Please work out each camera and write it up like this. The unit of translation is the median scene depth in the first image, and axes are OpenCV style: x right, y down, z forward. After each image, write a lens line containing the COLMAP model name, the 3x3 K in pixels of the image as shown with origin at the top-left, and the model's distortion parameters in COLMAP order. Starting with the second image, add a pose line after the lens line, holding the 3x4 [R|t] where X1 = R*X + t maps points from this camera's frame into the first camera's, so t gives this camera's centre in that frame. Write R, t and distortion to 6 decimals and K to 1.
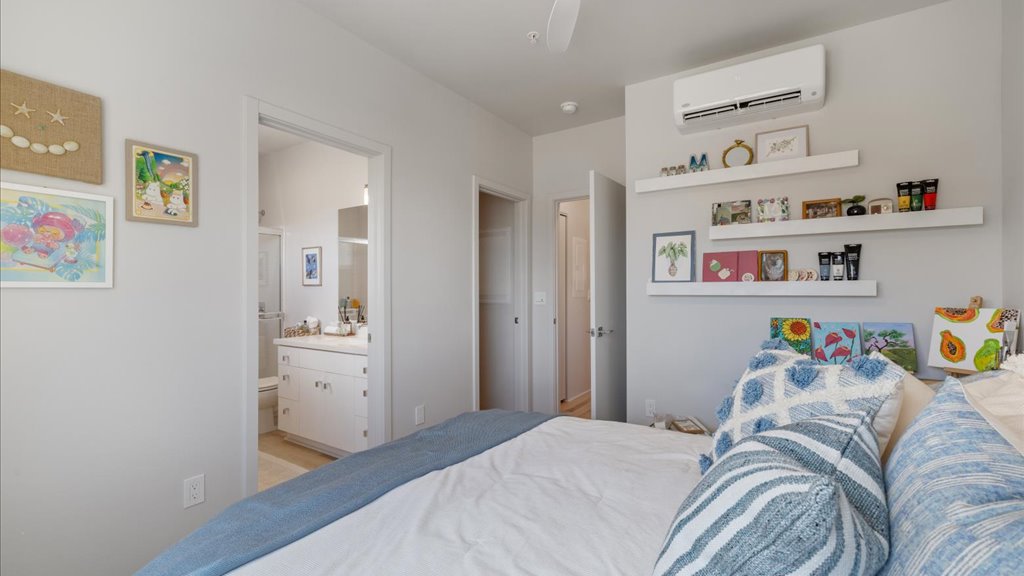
lens RADIAL K [[428.5, 0, 518.4], [0, 428.5, 285.6], [0, 0, 1]] dist [-0.000314, 0.000178]
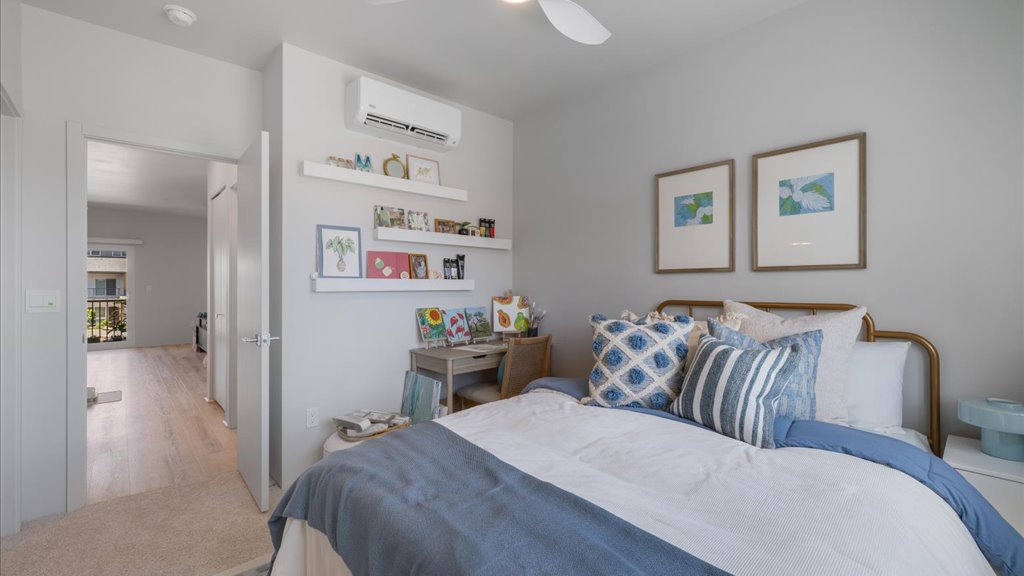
lens RADIAL K [[428.5, 0, 518.4], [0, 428.5, 285.6], [0, 0, 1]] dist [-0.000314, 0.000178]
pose [[0.251595, 0.001147, 0.967832, -0.531827], [-0.010110, 0.999948, 0.001443, 0.004251], [-0.967780, -0.010148, 0.251594, 0.413177]]
